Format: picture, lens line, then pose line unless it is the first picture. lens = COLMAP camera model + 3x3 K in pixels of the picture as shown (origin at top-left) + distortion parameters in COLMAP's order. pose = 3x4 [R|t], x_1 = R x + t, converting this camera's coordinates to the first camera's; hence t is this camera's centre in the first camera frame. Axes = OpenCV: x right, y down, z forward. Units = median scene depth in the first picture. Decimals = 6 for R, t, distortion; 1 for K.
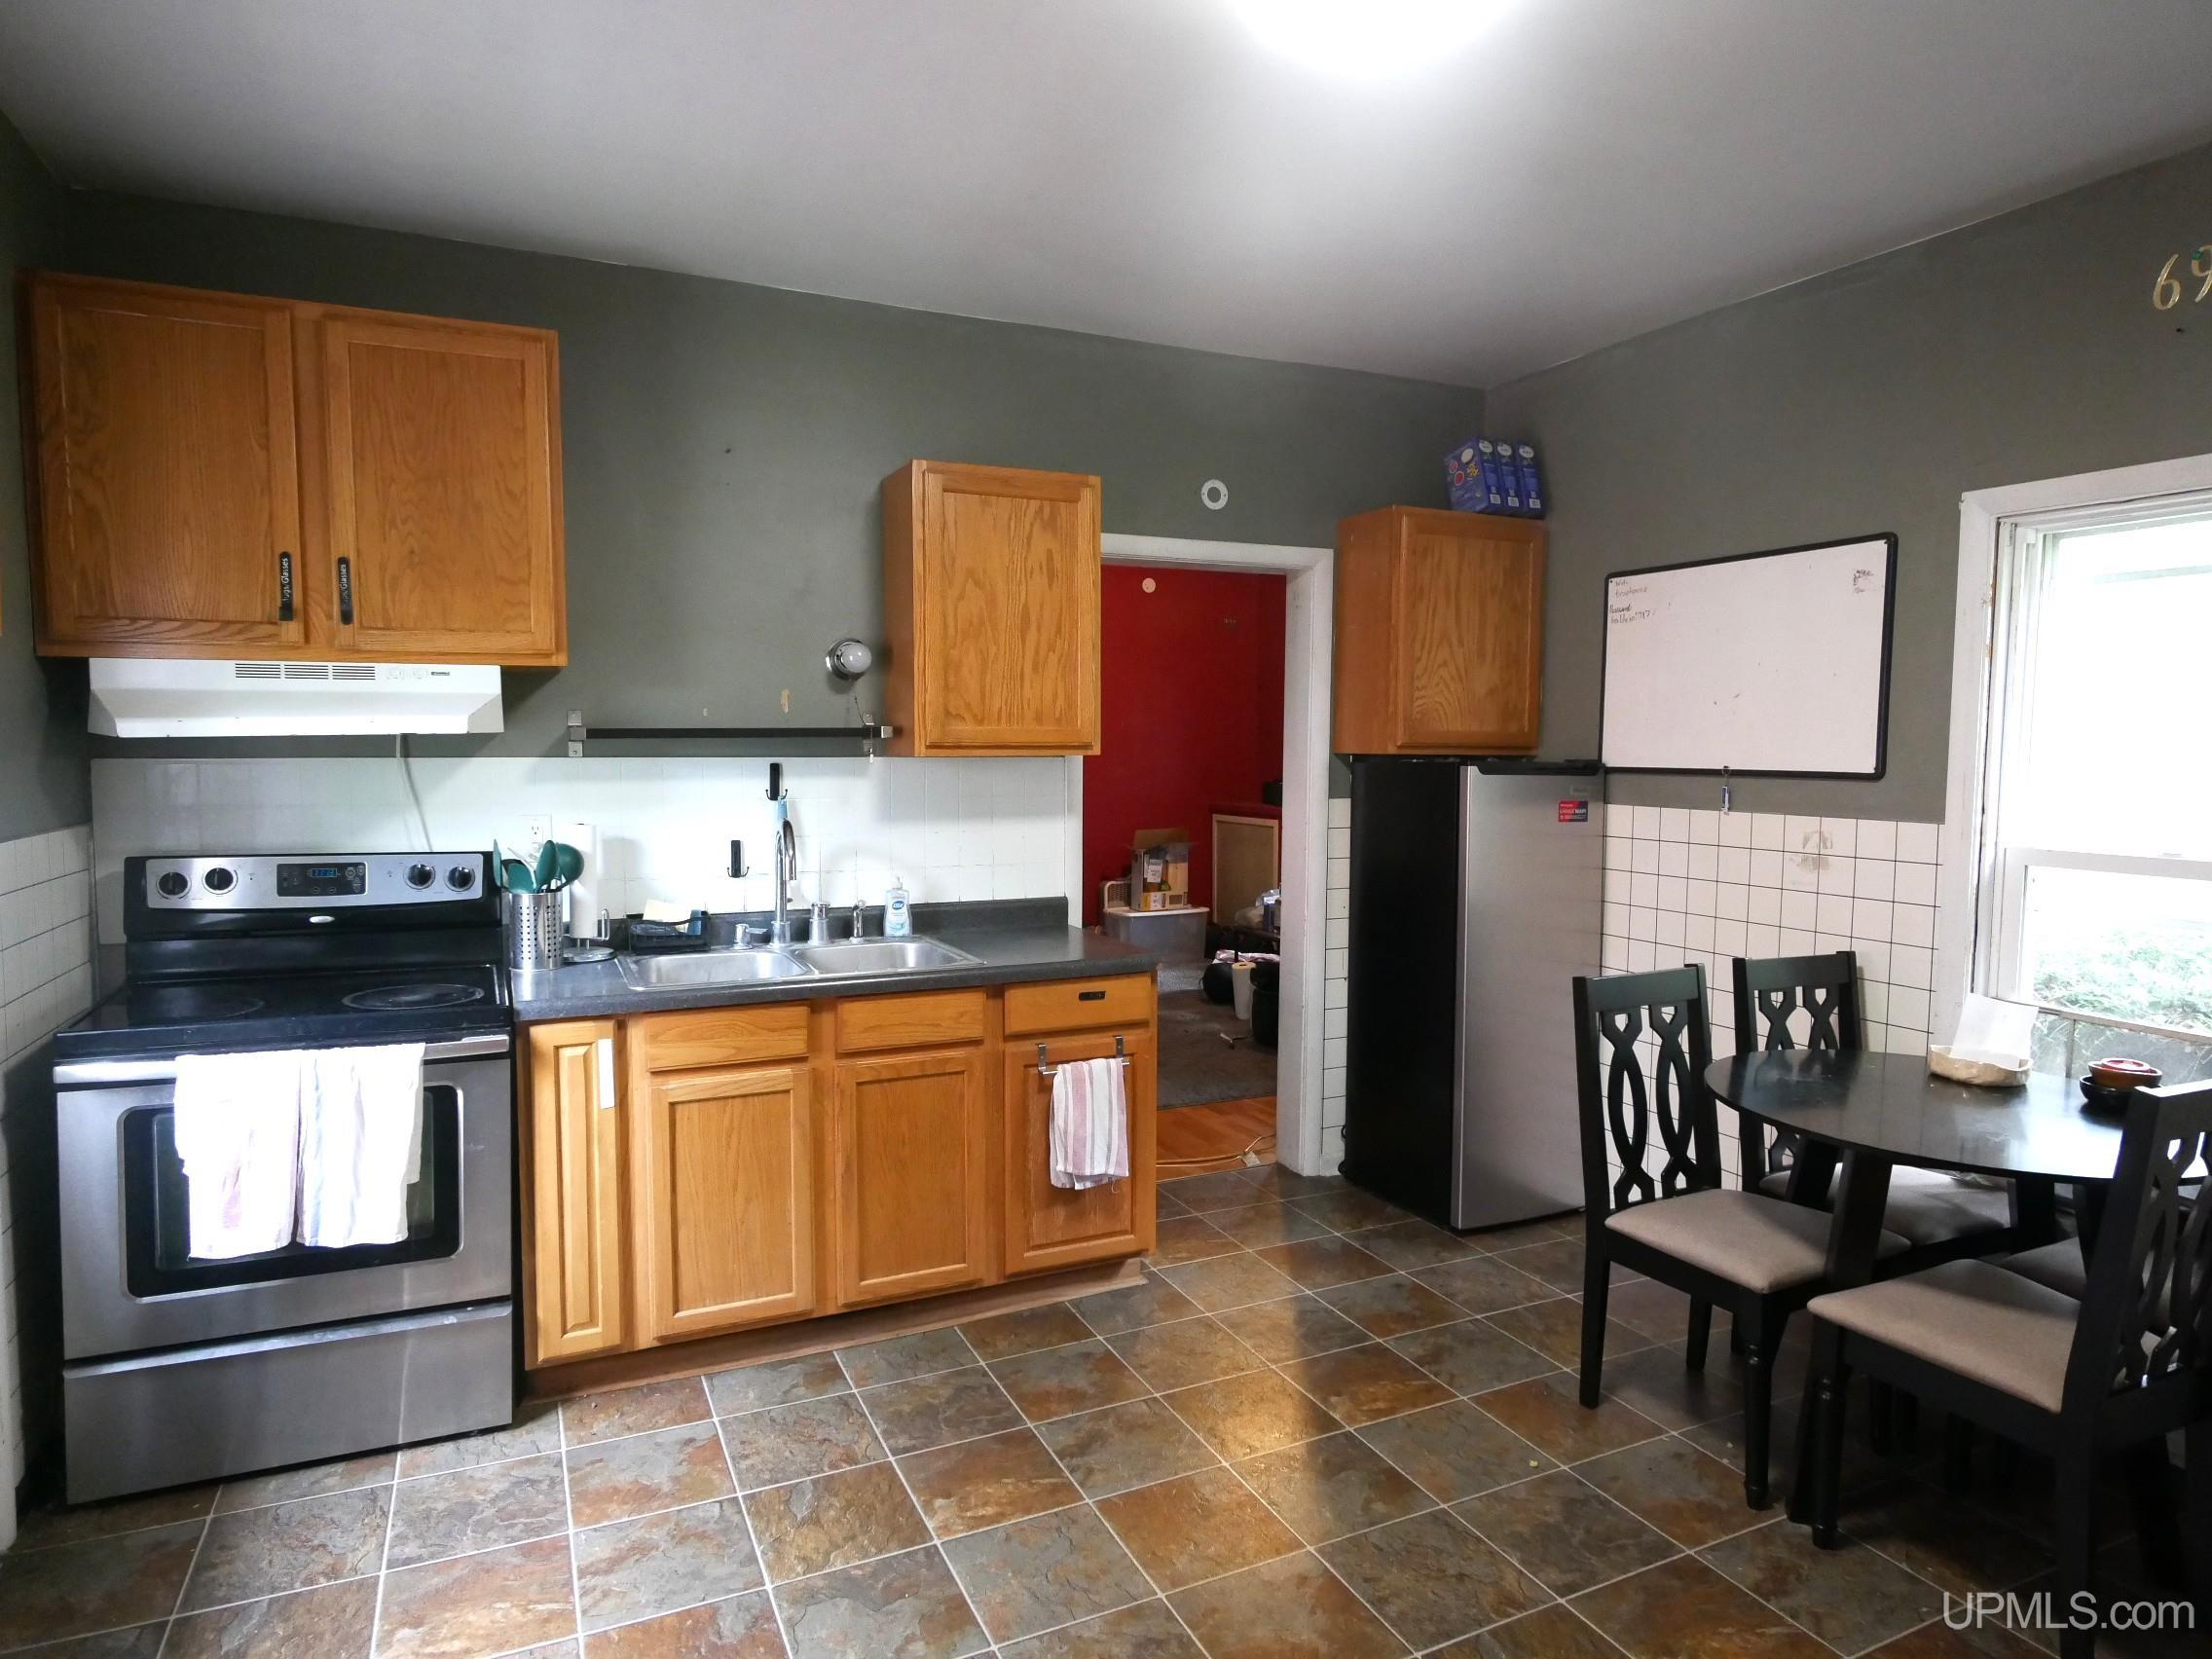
lens RADIAL K [[1309.7, 0, 1113.9], [0, 1309.7, 834.0], [0, 0, 1]] dist [-0.003042, -0.000918]
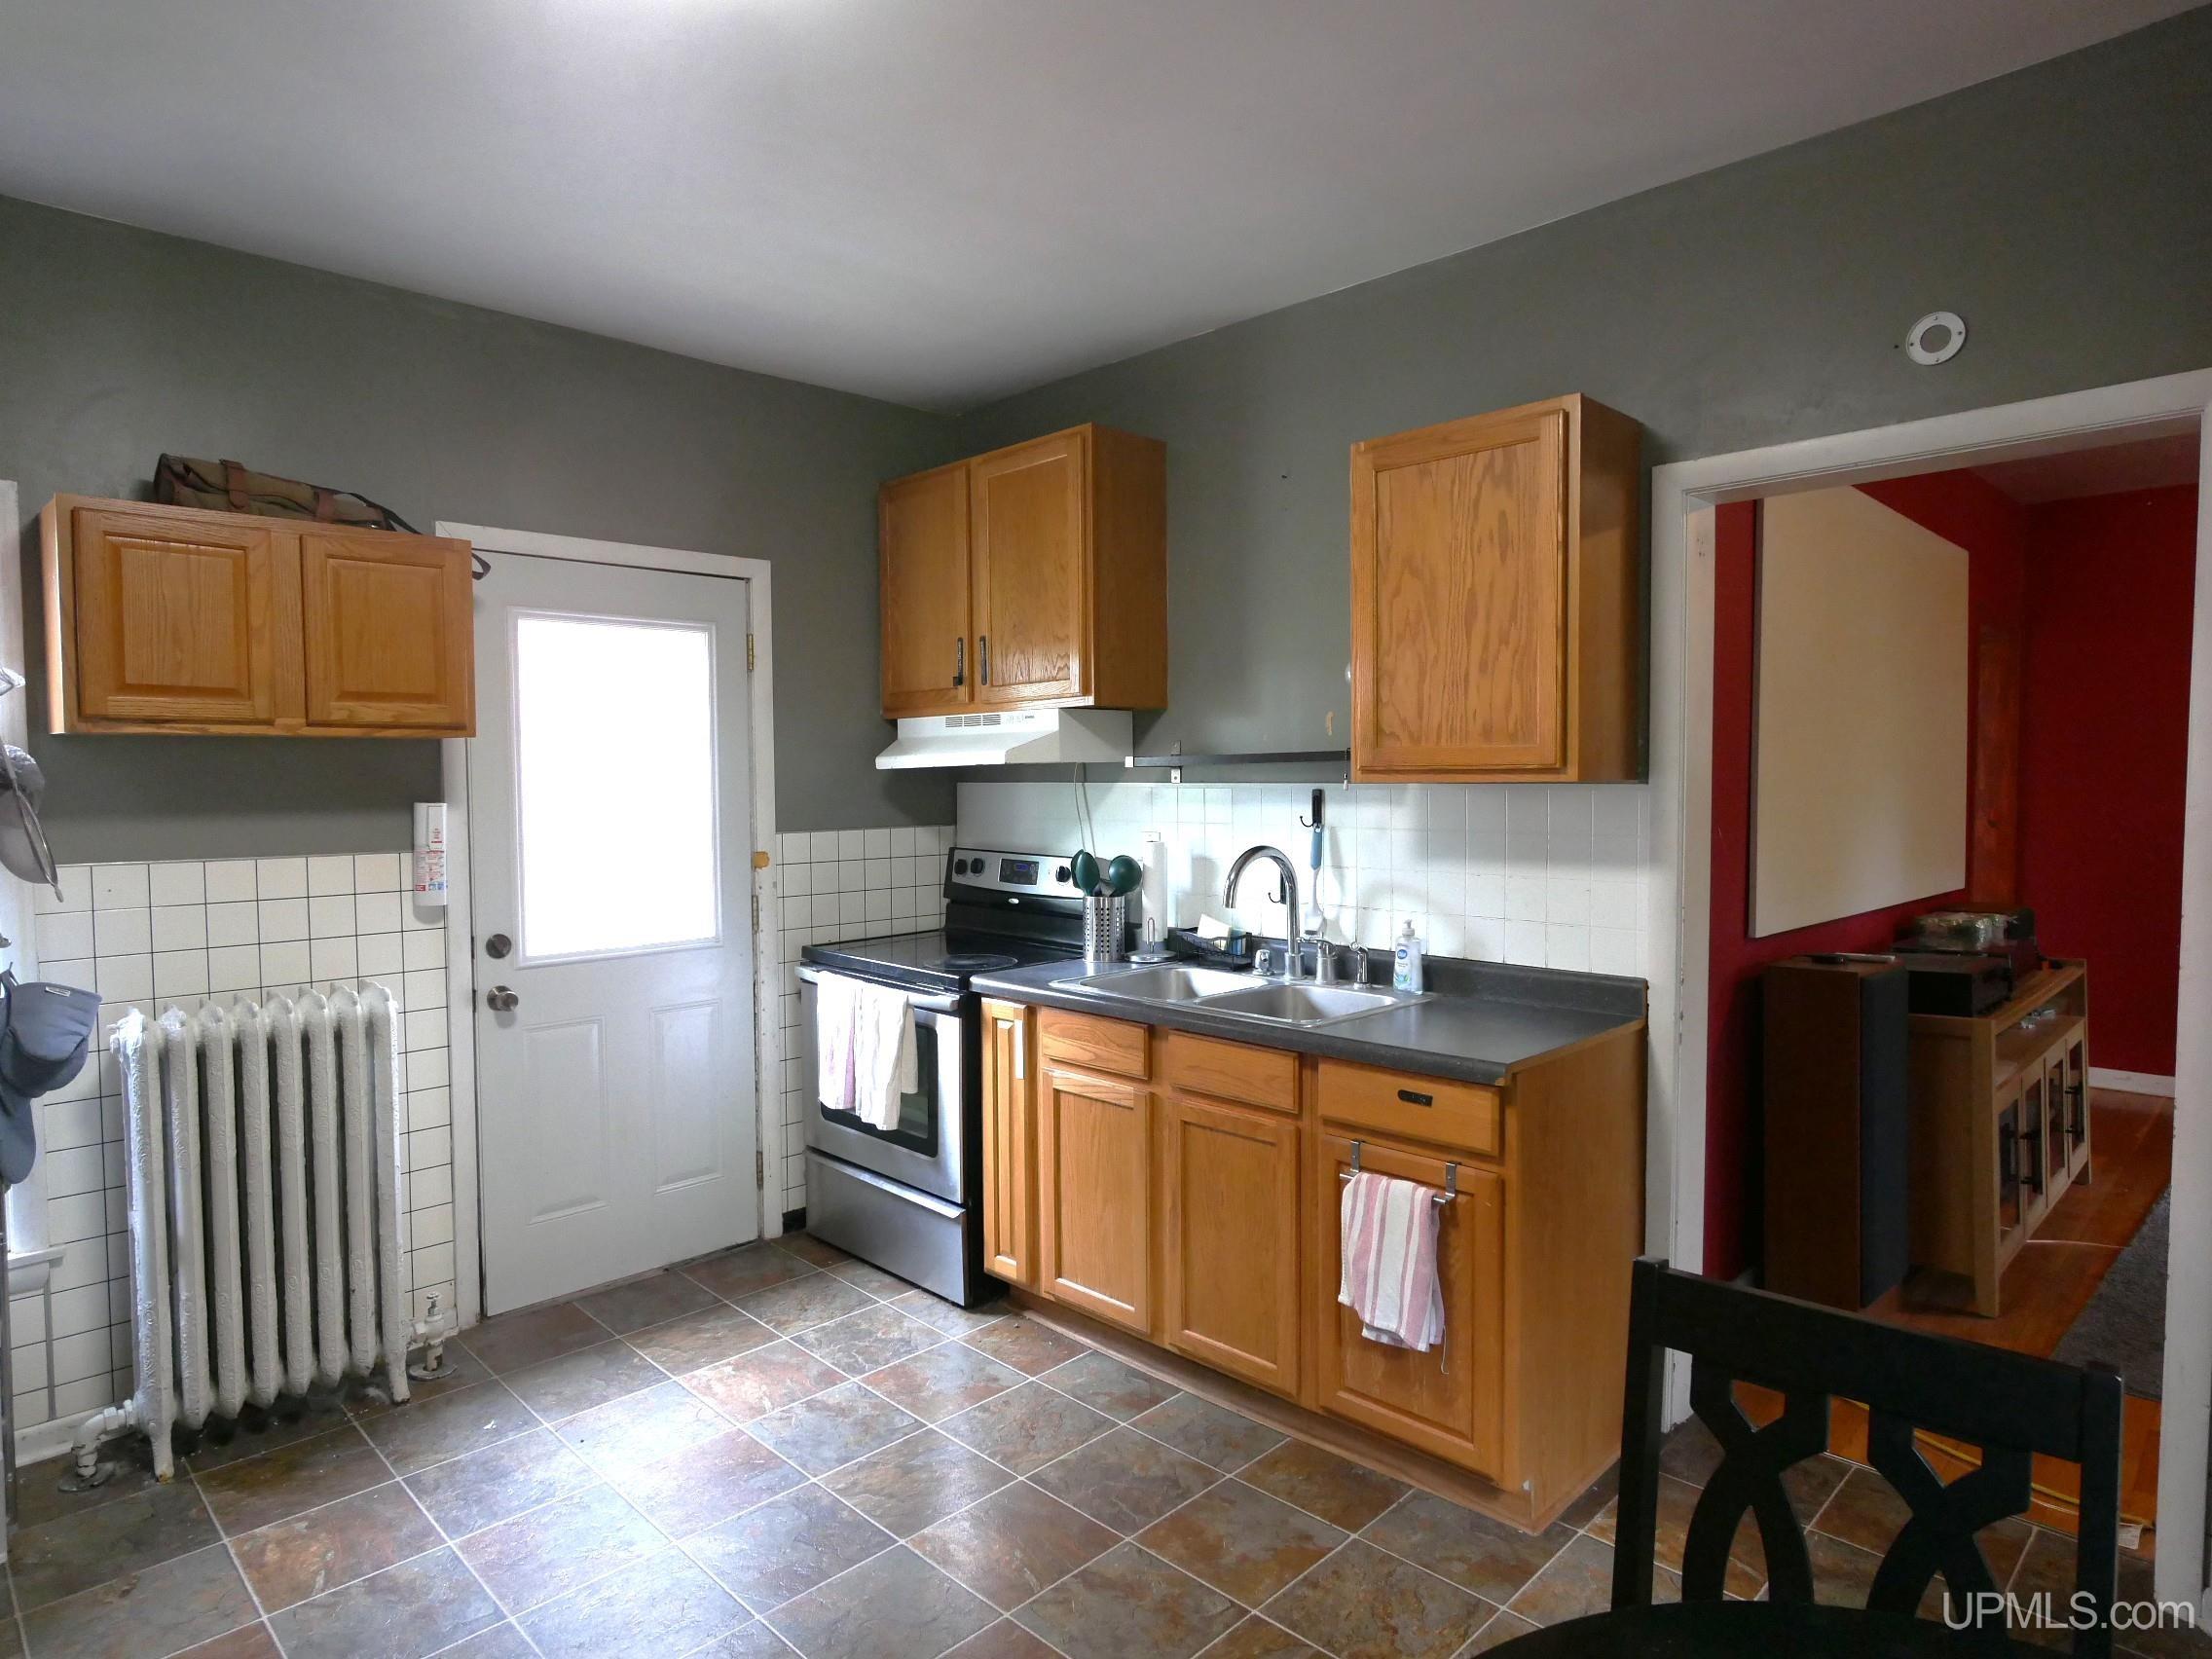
lens RADIAL K [[1309.7, 0, 1113.9], [0, 1309.7, 834.0], [0, 0, 1]] dist [-0.003042, -0.000918]
pose [[0.327003, 0.039920, -0.944180, 0.656148], [-0.056422, 0.998150, 0.022661, -0.037818], [0.943338, 0.045863, 0.328650, 0.595039]]
